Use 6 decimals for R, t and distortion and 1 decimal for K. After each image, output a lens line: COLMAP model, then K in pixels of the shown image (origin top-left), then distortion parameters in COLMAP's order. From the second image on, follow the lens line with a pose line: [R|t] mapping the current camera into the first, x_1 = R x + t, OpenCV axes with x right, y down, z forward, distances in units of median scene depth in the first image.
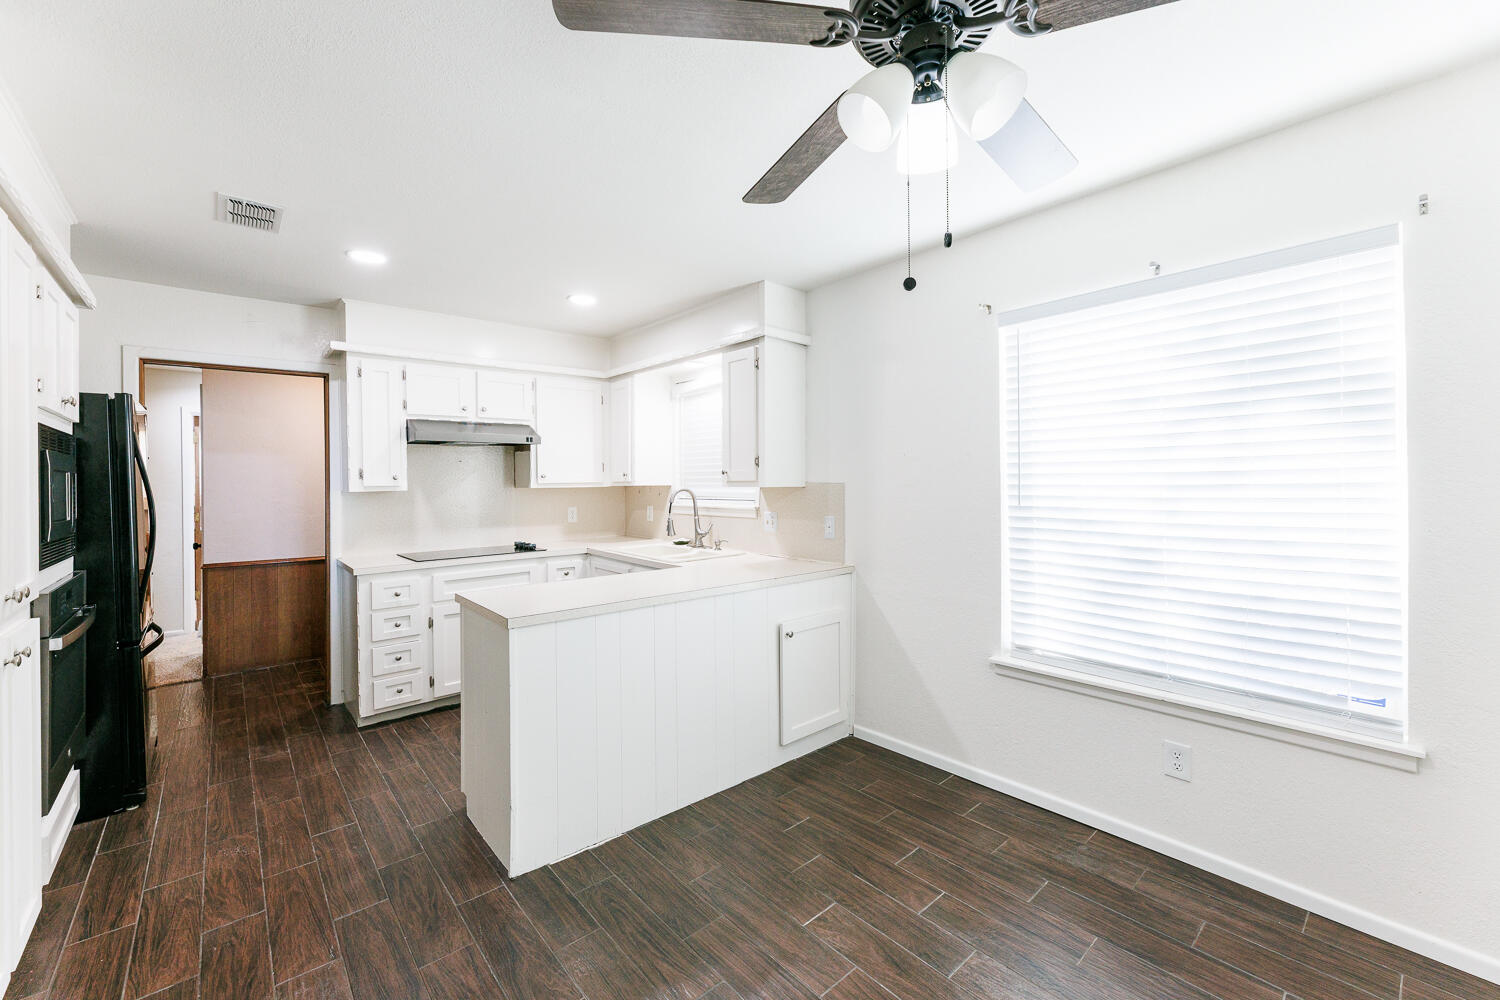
lens RADIAL K [[607.6, 0, 754.4], [0, 607.6, 484.8], [0, 0, 1]] dist [-0.000963, 0.000603]
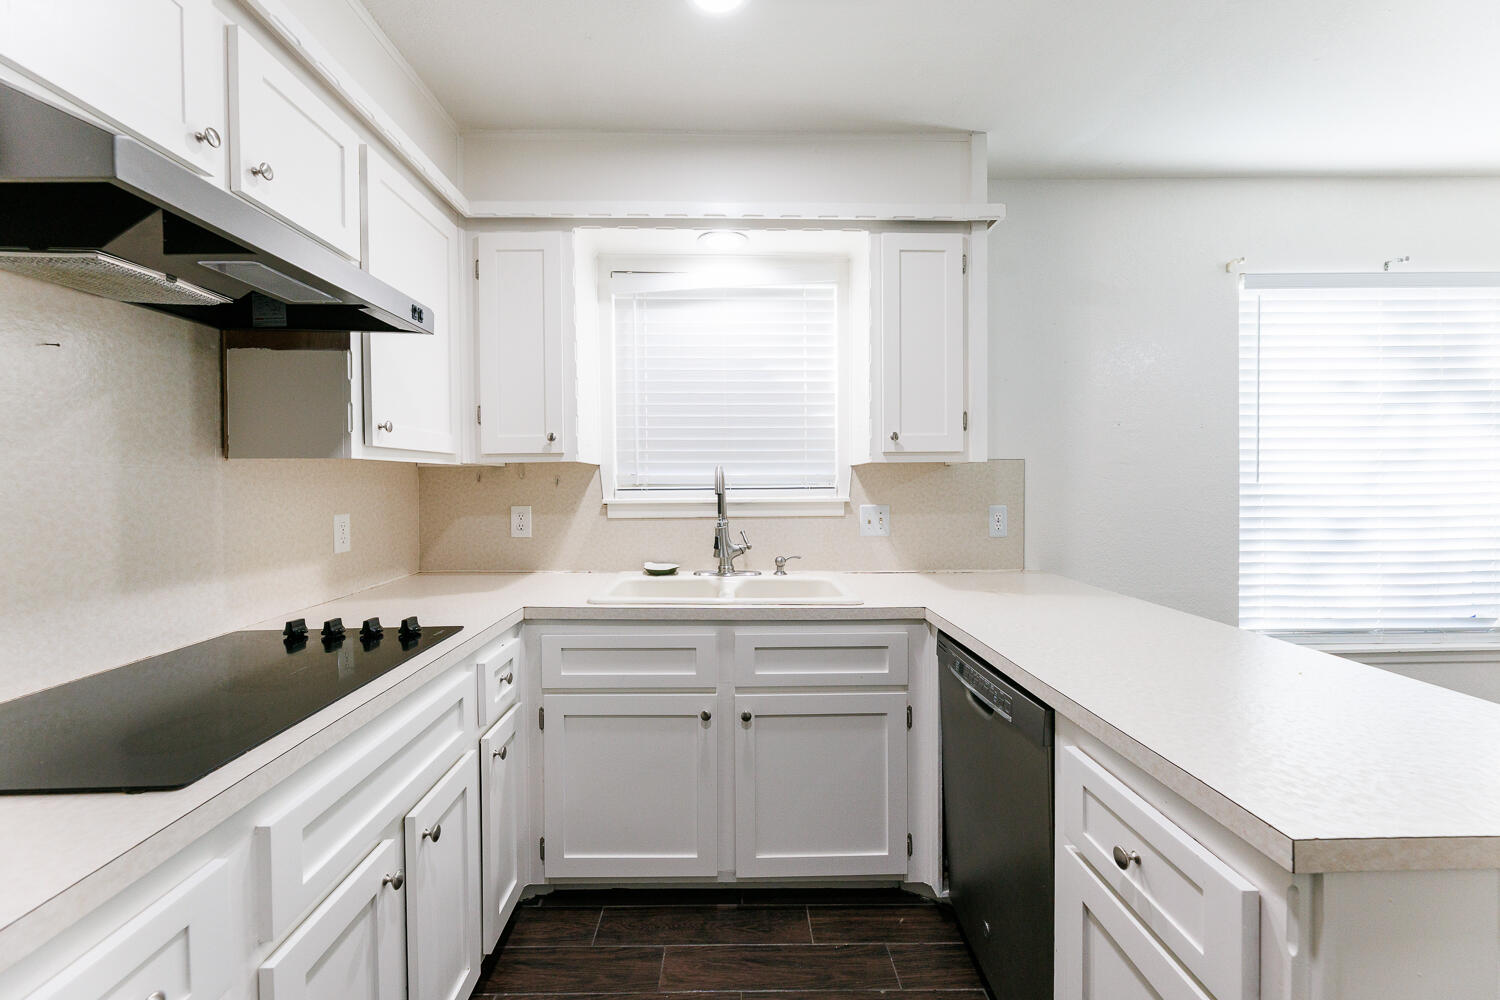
lens RADIAL K [[607.6, 0, 740.9], [0, 607.6, 493.0], [0, 0, 1]] dist [-0.000963, 0.000603]
pose [[0.646061, -0.008271, 0.763241, -0.503901], [0.006229, 0.999965, 0.005563, 0.025104], [-0.763260, 0.001160, 0.646090, 0.626845]]
